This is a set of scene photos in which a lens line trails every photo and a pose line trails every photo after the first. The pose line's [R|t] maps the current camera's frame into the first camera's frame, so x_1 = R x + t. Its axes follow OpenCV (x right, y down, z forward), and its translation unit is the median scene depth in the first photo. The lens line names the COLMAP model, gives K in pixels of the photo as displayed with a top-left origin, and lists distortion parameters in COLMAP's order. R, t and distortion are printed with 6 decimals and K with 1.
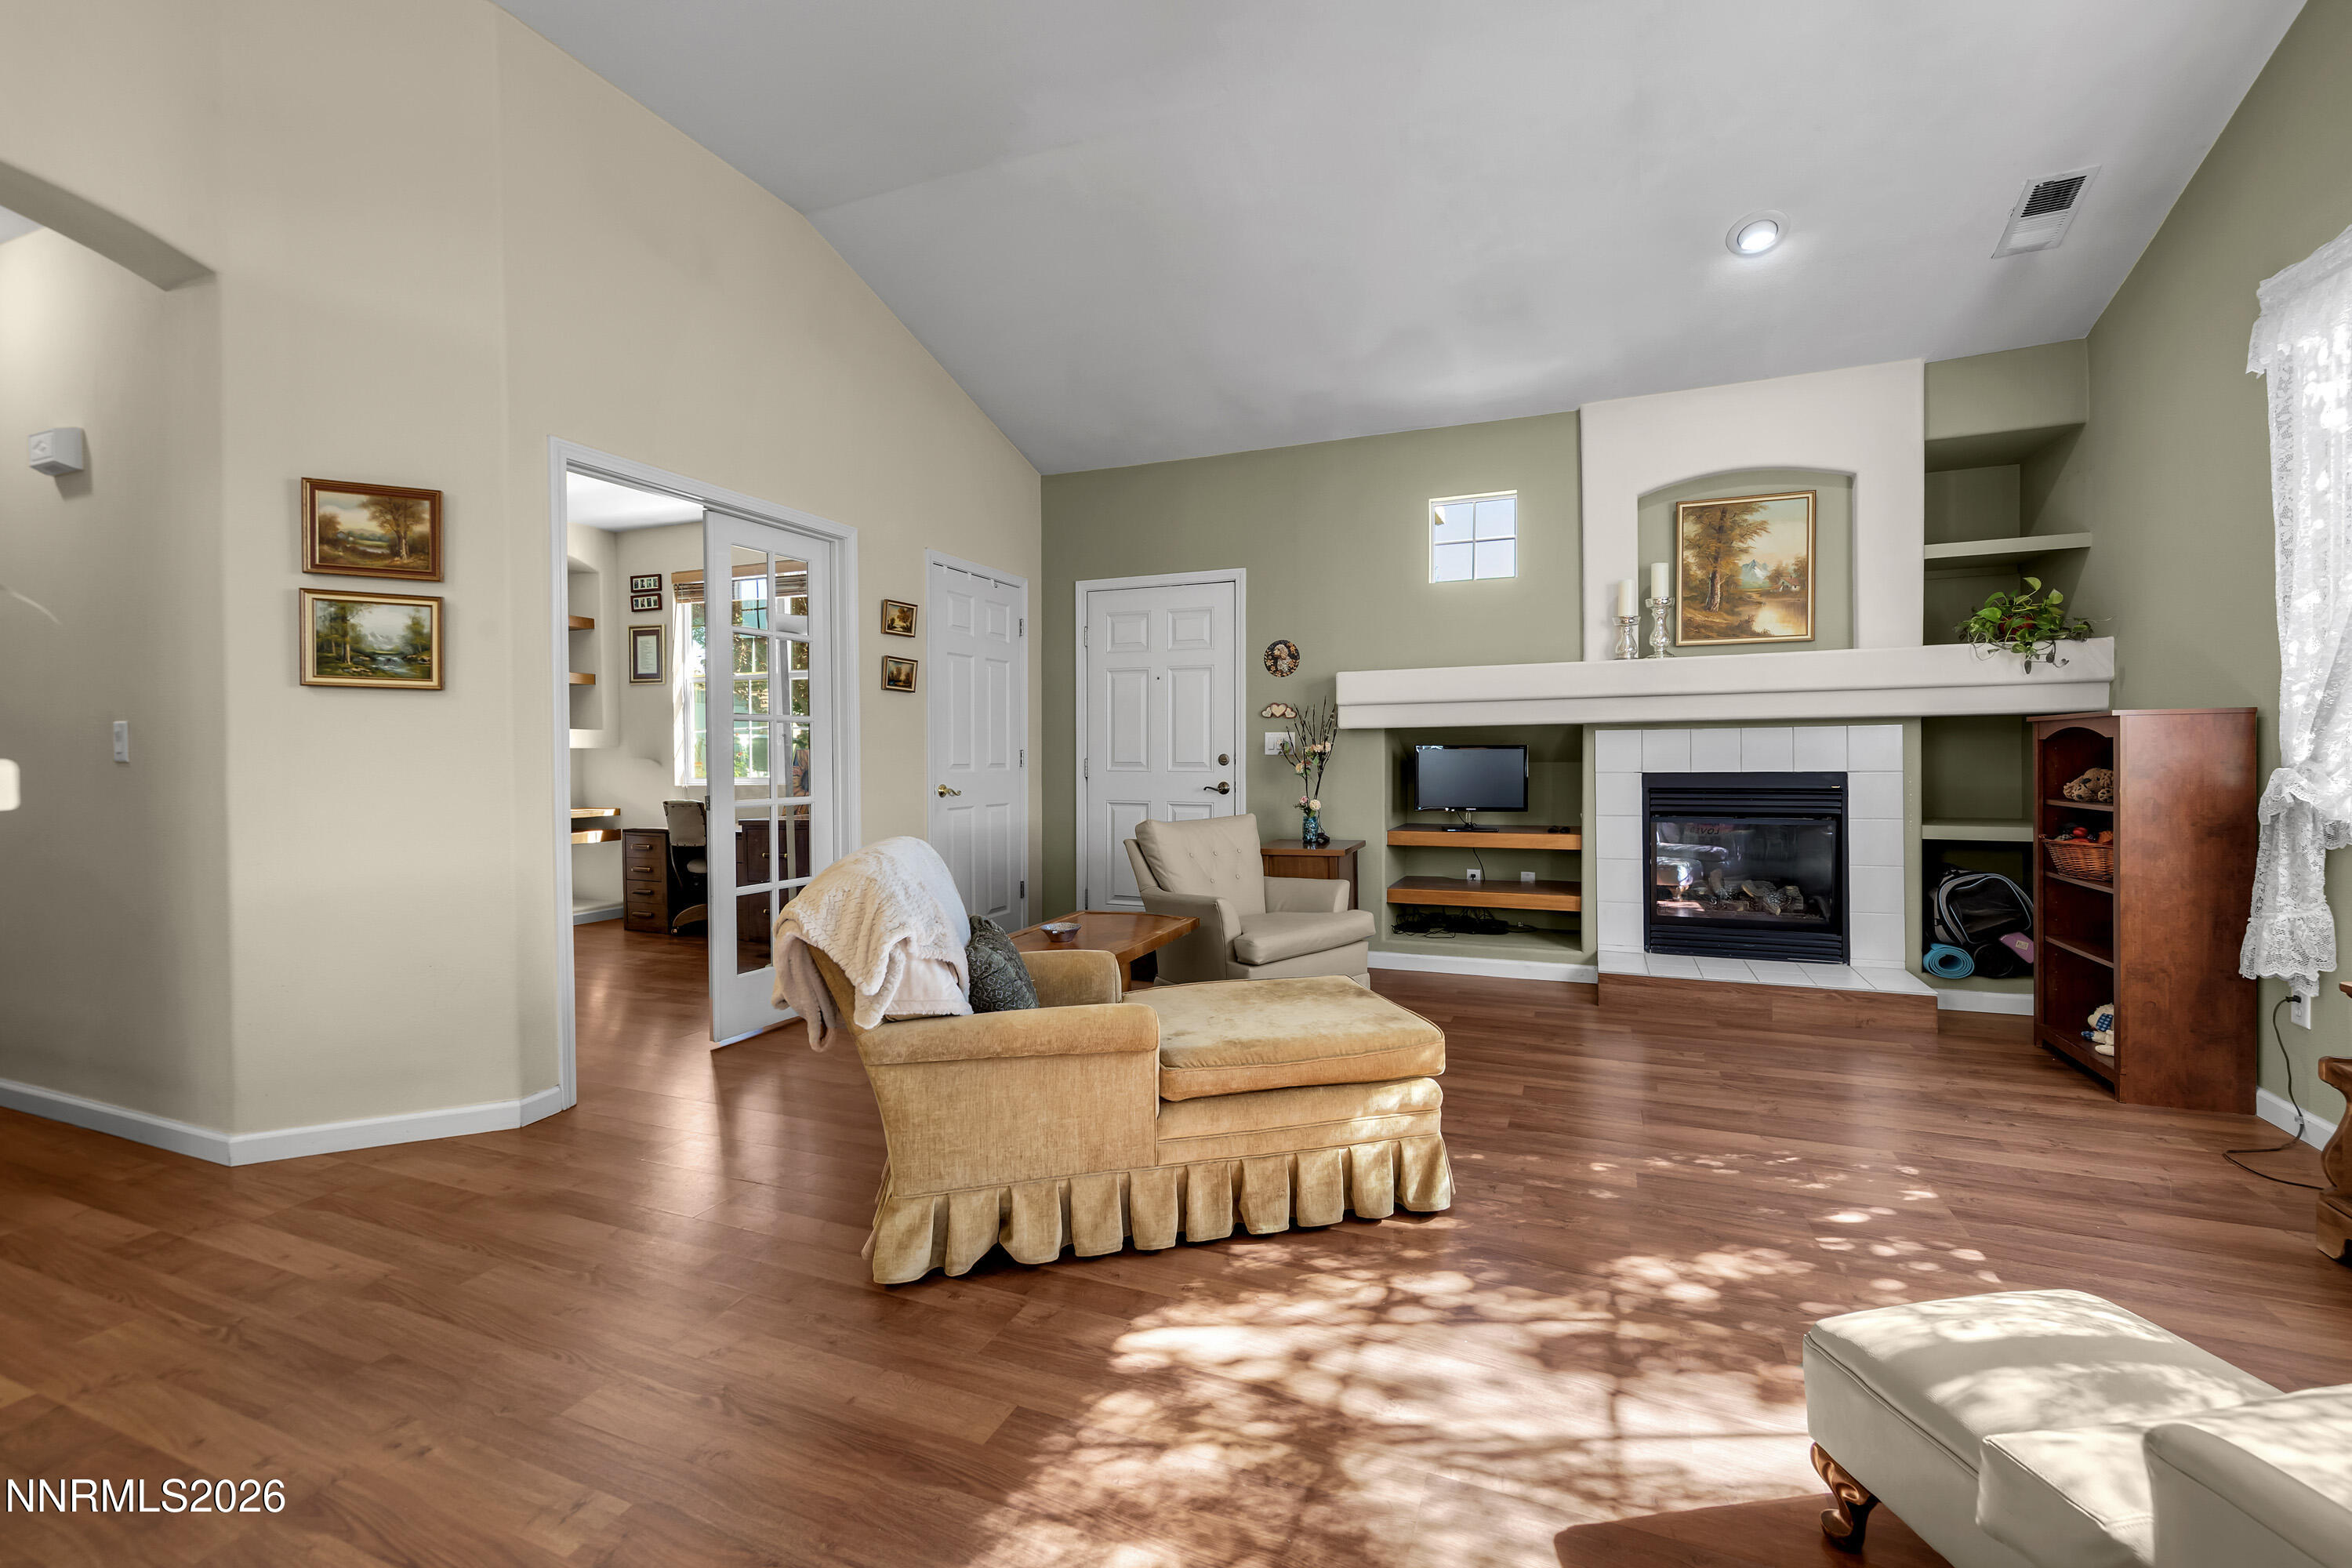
lens RADIAL K [[961.1, 0, 1211.5], [0, 961.1, 764.9], [0, 0, 1]] dist [0.000332, -0.000109]
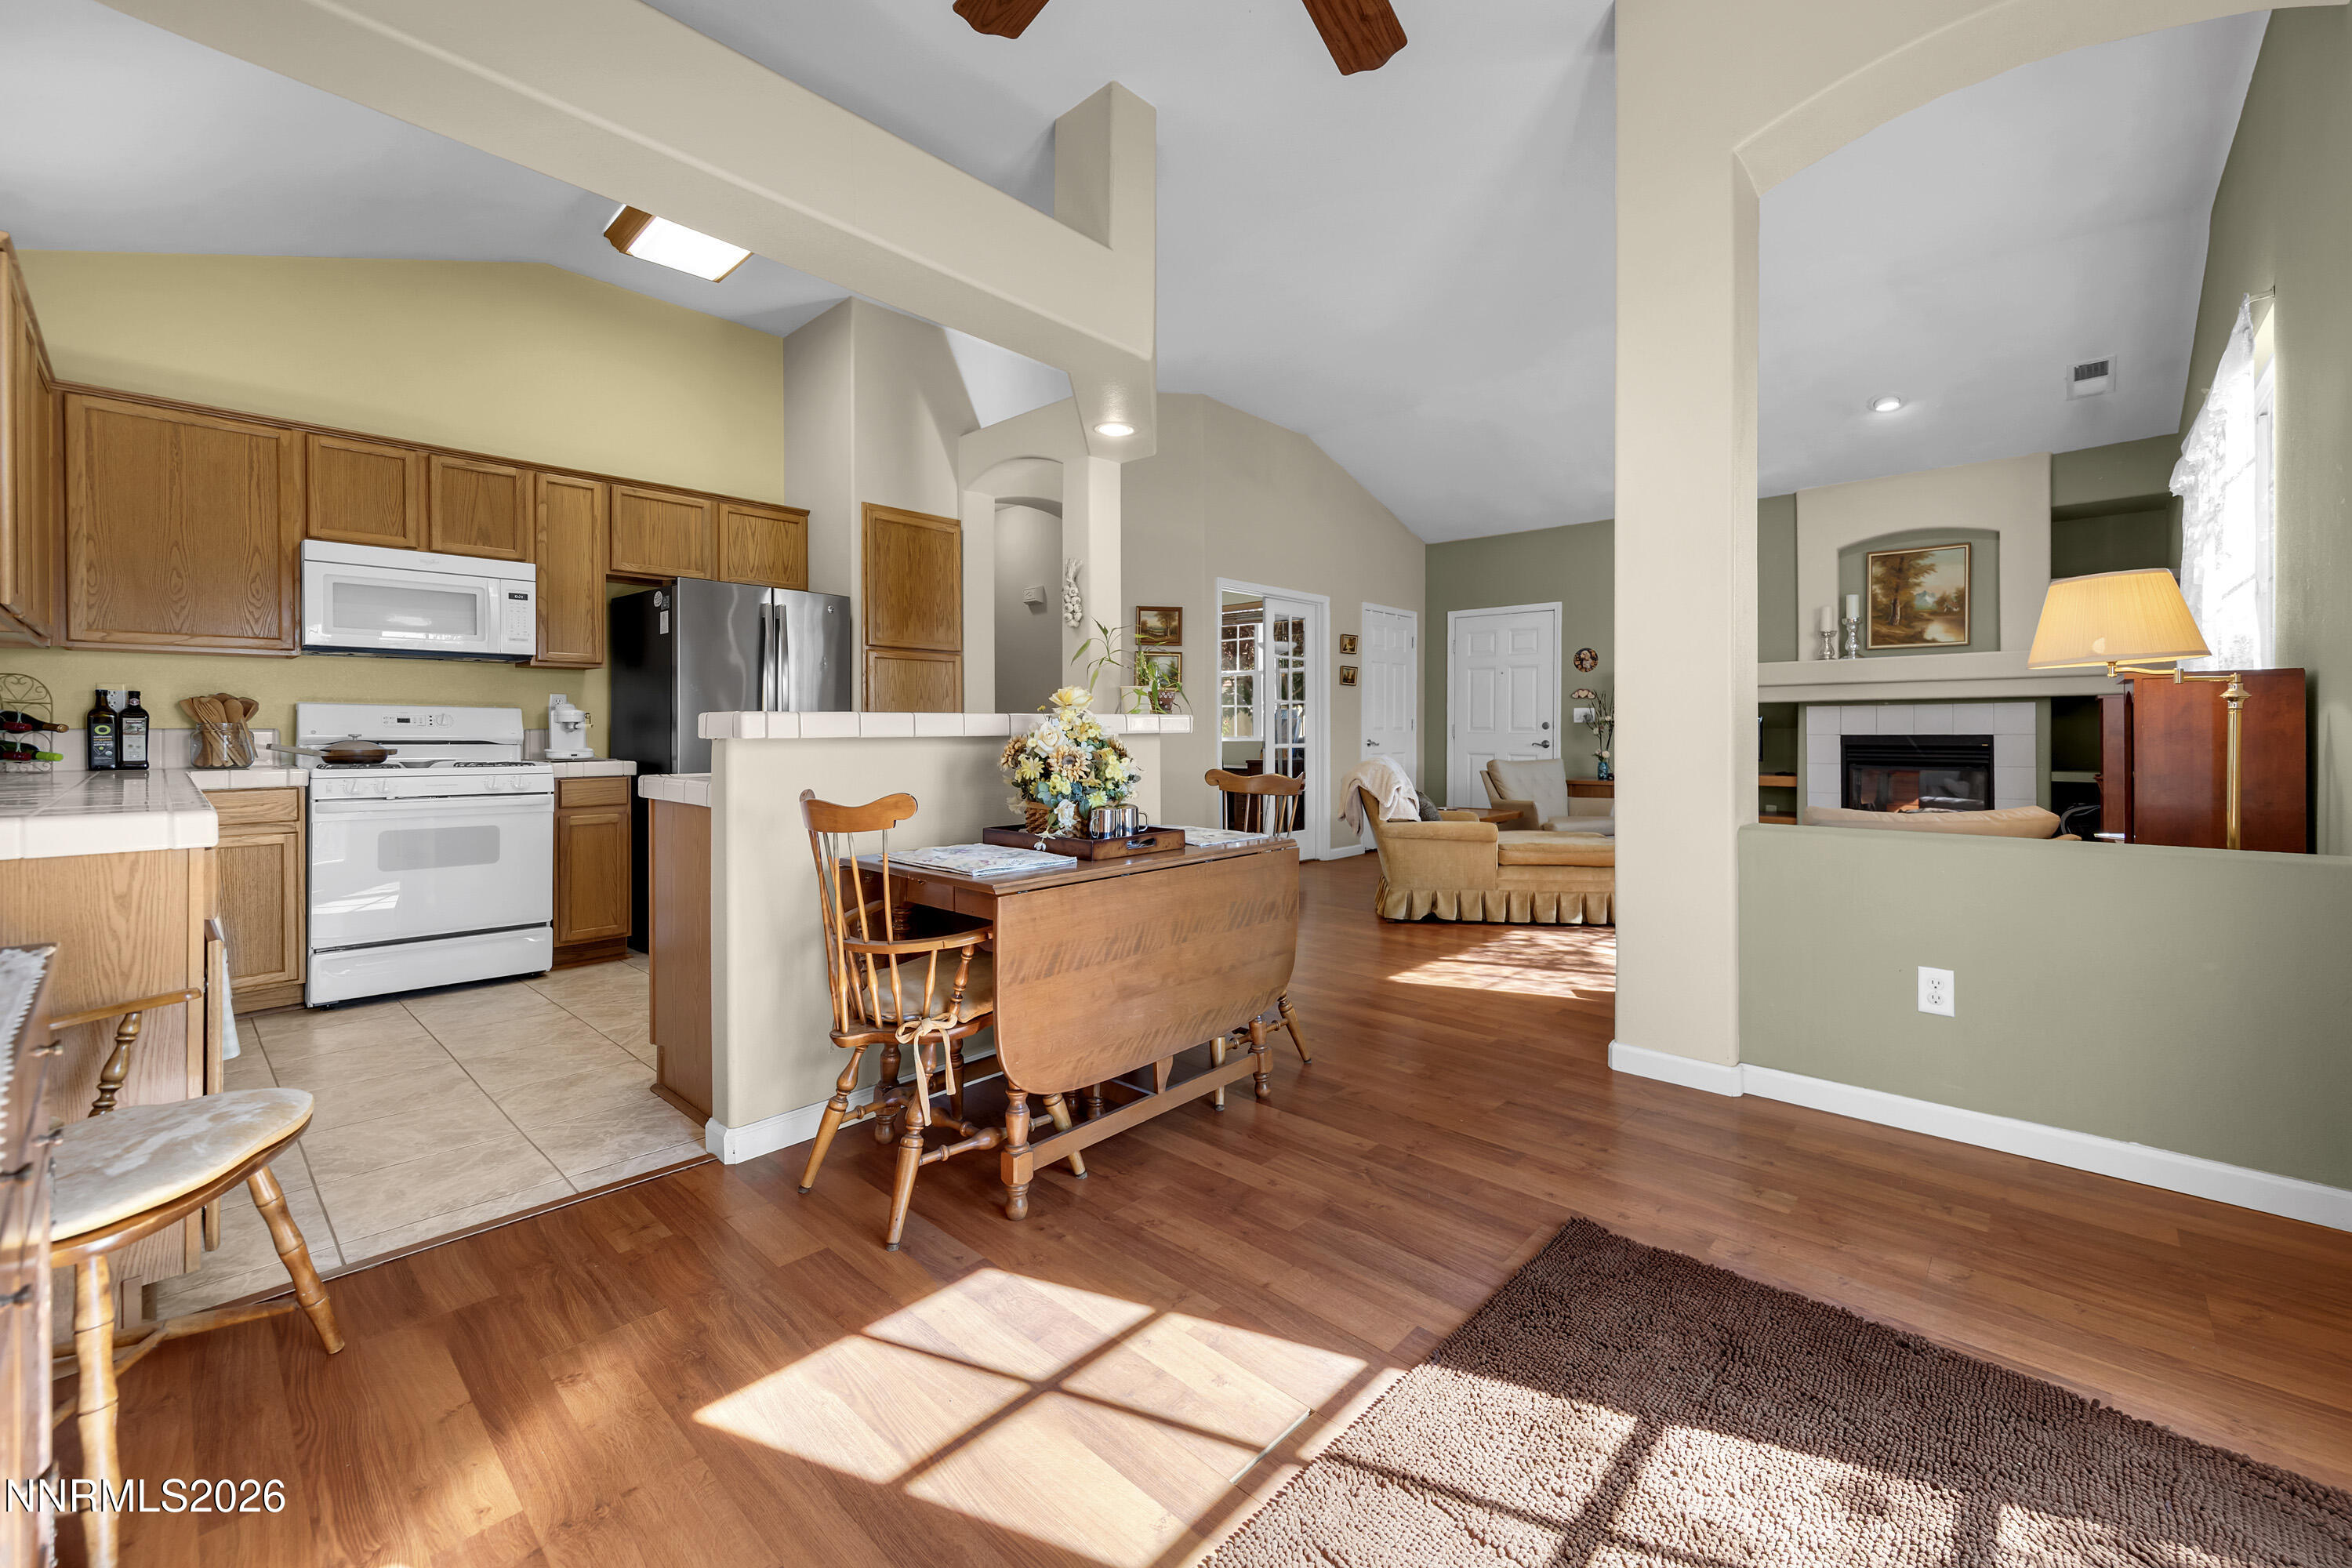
lens RADIAL K [[943.2, 0, 1221.5], [0, 943.2, 730.5], [0, 0, 1]] dist [0.002048, 0.000330]
pose [[0.939720, 0.006649, -0.341882, 0.056978], [-0.008909, 0.999948, -0.005040, 0.019744], [0.341830, 0.007782, 0.939730, -0.829893]]
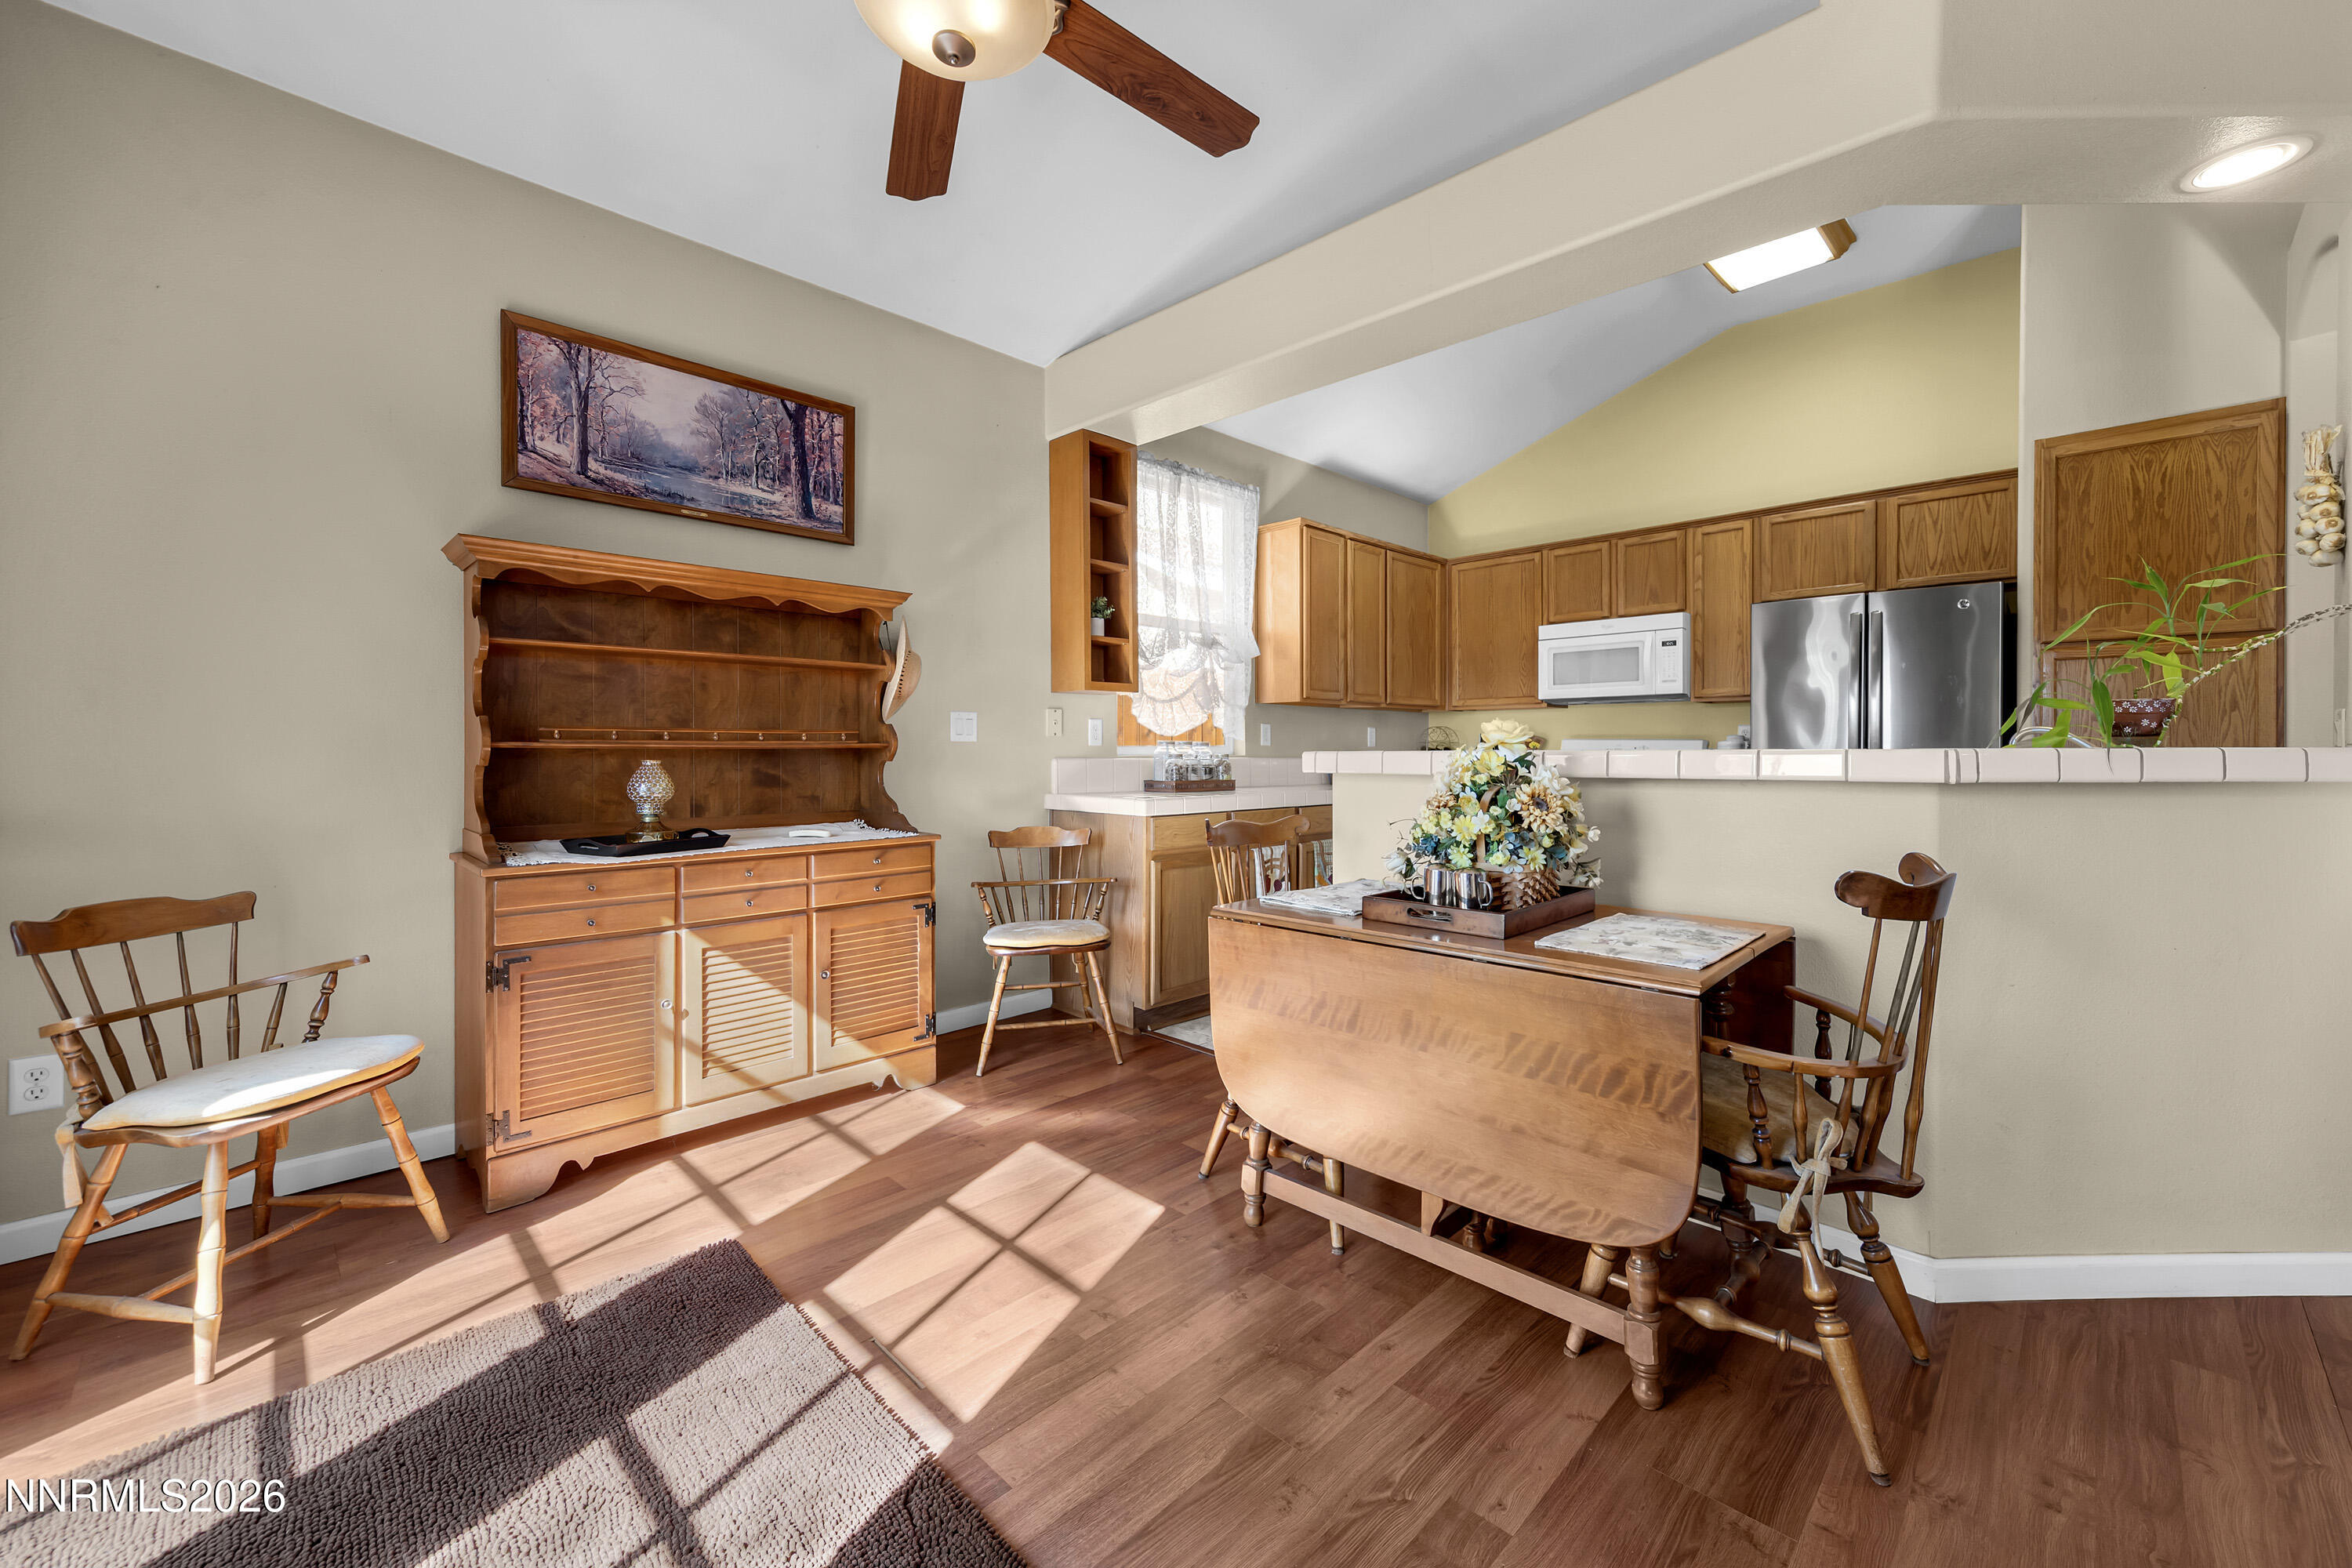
lens RADIAL K [[925.1, 0, 1188.8], [0, 925.1, 753.3], [0, 0, 1]] dist [0.001840, 0.000130]
pose [[-0.390465, 0.010034, -0.920563, 0.303059], [-0.006477, 0.999886, 0.013646, -0.000804], [0.920595, 0.011291, -0.390355, -0.173440]]
